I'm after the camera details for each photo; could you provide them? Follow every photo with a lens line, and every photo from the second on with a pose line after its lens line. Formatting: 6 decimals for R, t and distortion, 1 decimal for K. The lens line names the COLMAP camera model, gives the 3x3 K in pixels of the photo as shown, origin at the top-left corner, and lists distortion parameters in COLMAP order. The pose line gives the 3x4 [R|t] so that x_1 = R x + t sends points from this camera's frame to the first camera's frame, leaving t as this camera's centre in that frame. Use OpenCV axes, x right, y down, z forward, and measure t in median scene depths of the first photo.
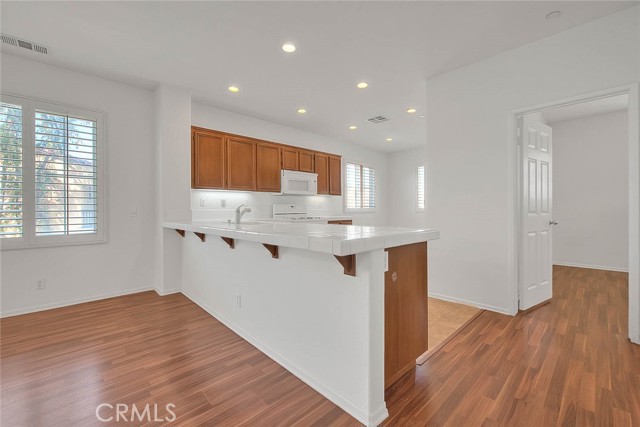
lens RADIAL K [[267.8, 0, 330.8], [0, 267.8, 211.4], [0, 0, 1]] dist [-0.001643, -0.000219]
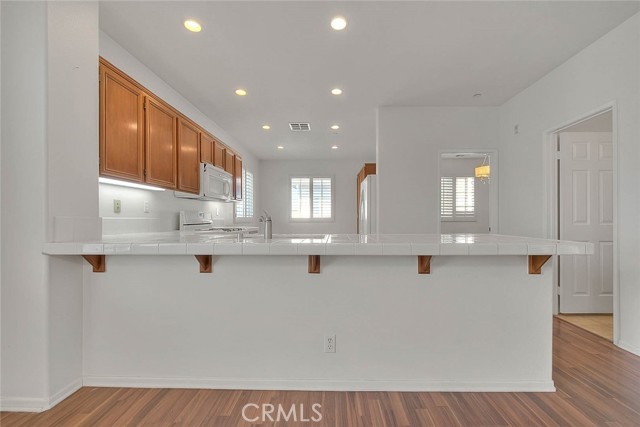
lens RADIAL K [[267.8, 0, 330.8], [0, 267.8, 211.4], [0, 0, 1]] dist [-0.001643, -0.000219]
pose [[0.712810, 0.021728, 0.701021, -0.419384], [0.007124, 0.999244, -0.038215, 0.004797], [-0.701321, 0.032234, 0.712116, 0.236339]]
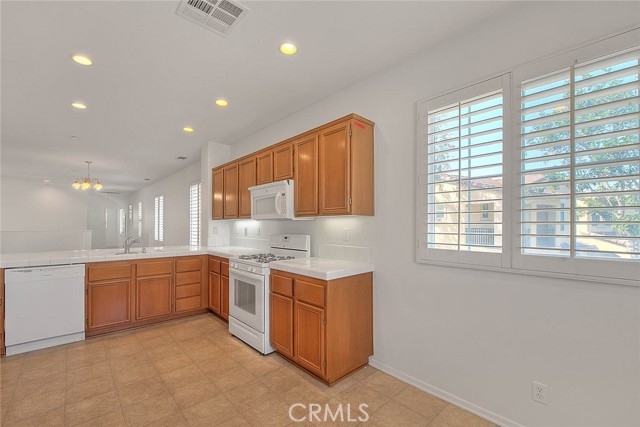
lens RADIAL K [[271.5, 0, 312.5], [0, 271.5, 224.3], [0, 0, 1]] dist [-0.002518, -0.000459]
pose [[-0.055765, 0.000622, -0.998444, 0.526447], [-0.012290, 0.999924, 0.001309, -0.053766], [0.998368, 0.012344, -0.055754, 1.146815]]
